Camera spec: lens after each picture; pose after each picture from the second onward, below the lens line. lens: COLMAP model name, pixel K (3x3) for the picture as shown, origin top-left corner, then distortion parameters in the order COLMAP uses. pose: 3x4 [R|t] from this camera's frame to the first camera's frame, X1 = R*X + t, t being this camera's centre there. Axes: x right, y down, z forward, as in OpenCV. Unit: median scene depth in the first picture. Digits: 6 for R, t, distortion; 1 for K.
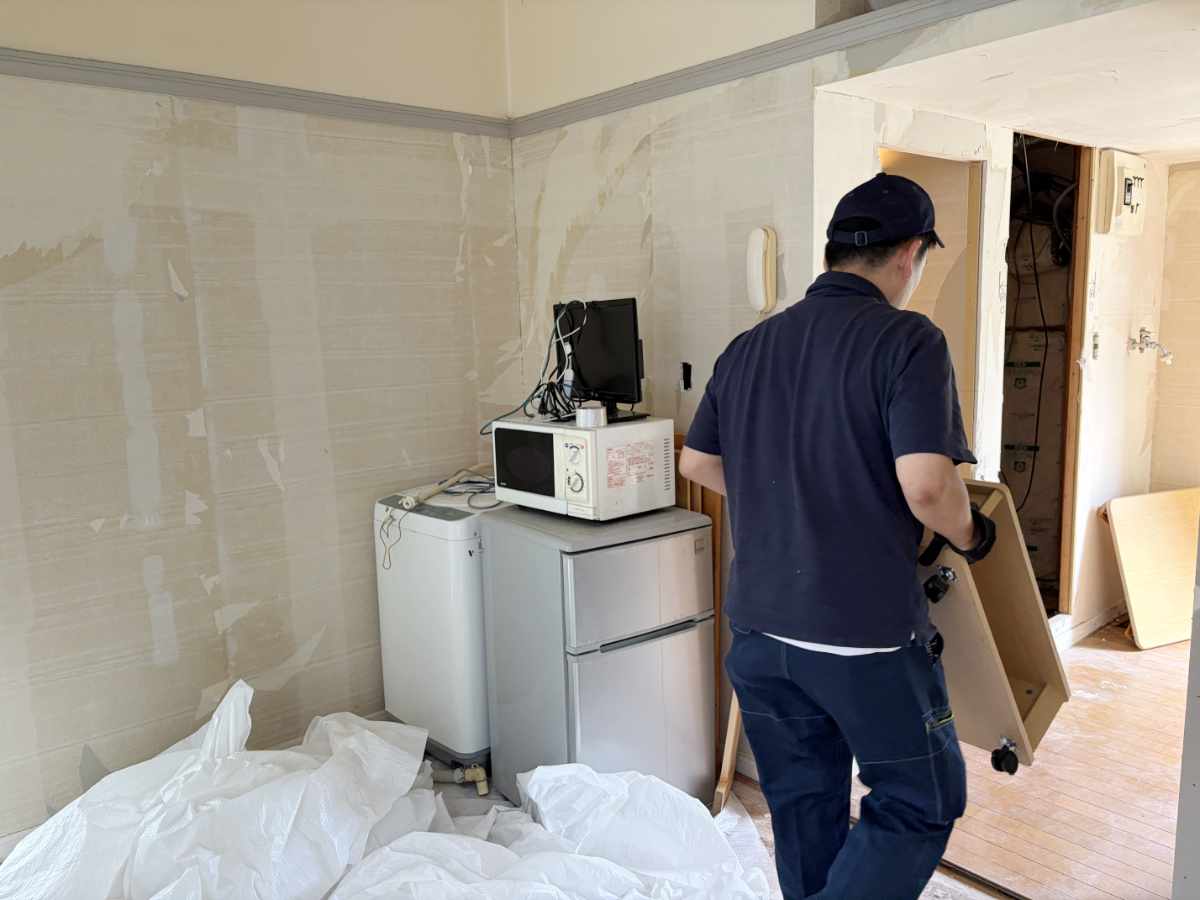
lens RADIAL K [[890.4, 0, 618.7], [0, 890.4, 457.5], [0, 0, 1]] dist [0.007158, -0.003263]
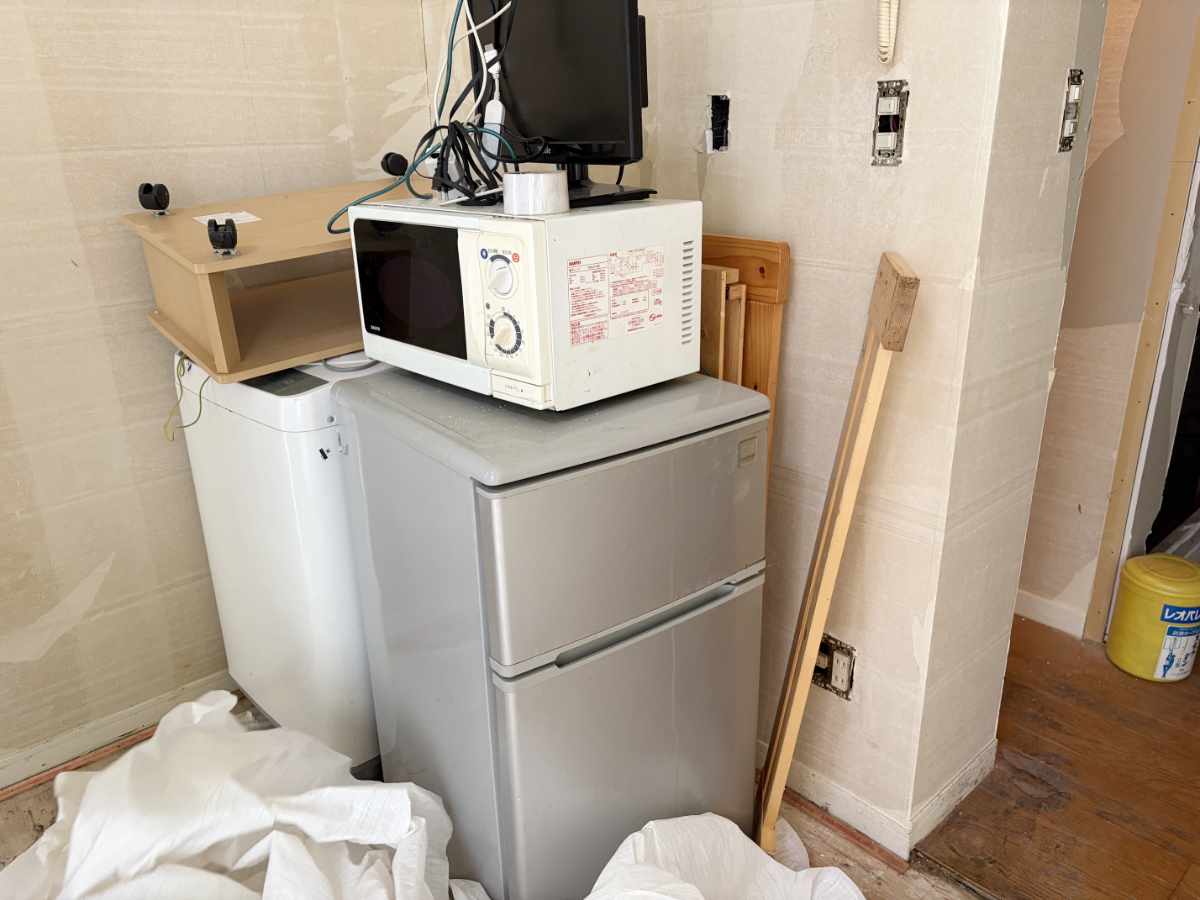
lens RADIAL K [[890.4, 0, 618.7], [0, 890.4, 457.5], [0, 0, 1]] dist [0.007158, -0.003263]
pose [[0.999280, -0.003454, 0.037777, -0.004816], [-0.004432, 0.978393, 0.206704, -0.005665], [-0.037675, -0.206723, 0.977674, 0.482772]]
